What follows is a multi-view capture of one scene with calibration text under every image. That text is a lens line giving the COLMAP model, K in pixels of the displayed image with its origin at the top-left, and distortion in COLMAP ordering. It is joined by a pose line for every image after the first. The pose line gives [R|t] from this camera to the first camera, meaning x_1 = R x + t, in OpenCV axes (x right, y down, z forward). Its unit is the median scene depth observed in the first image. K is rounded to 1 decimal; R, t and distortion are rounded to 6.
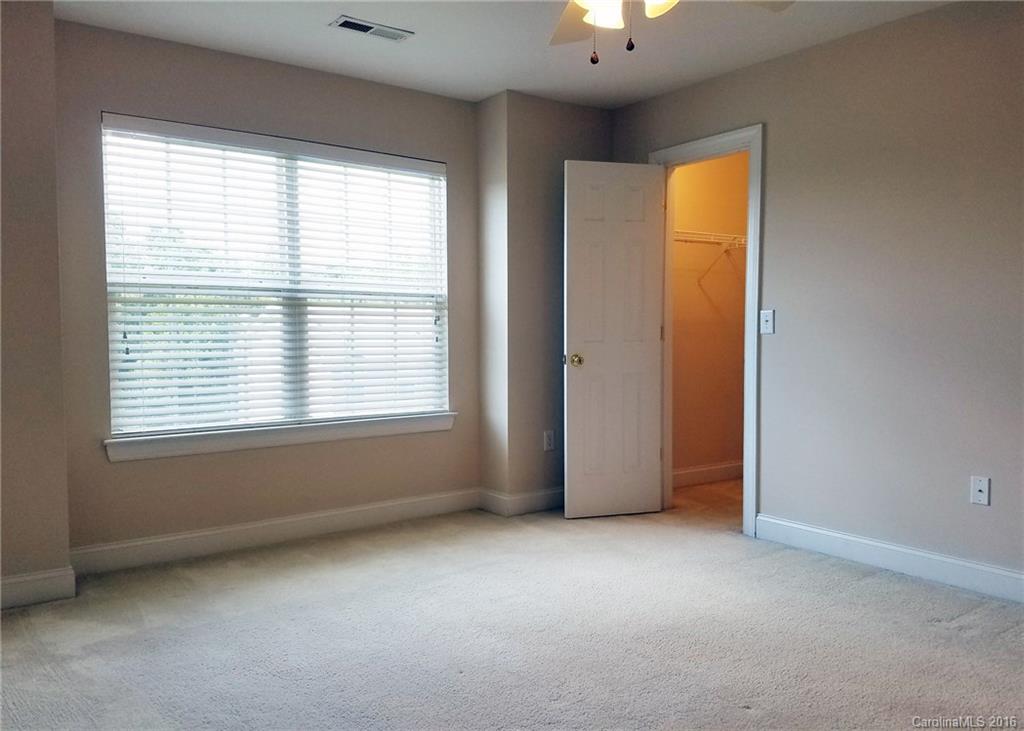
lens RADIAL K [[811.1, 0, 512.0], [0, 811.1, 365.5], [0, 0, 1]] dist [0.079181, -0.003575]
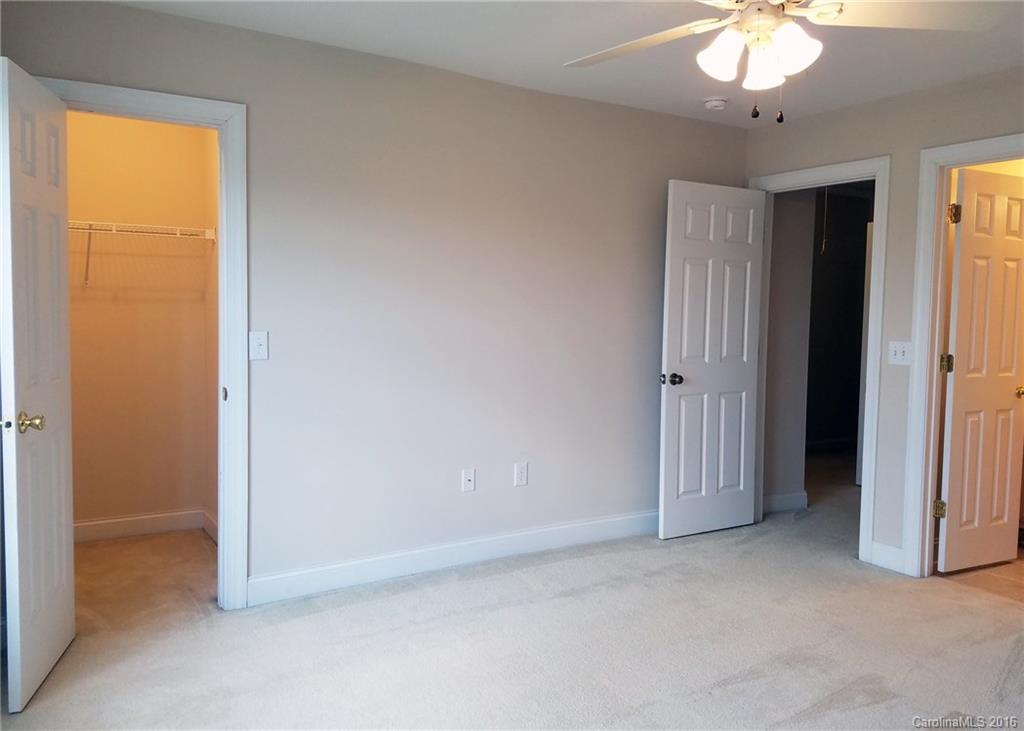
lens RADIAL K [[811.1, 0, 512.0], [0, 811.1, 365.5], [0, 0, 1]] dist [0.079181, -0.003575]
pose [[0.098502, -0.064868, 0.993020, -0.549190], [0.049446, 0.996960, 0.060221, -0.078575], [-0.993908, 0.043169, 0.101410, 0.731898]]
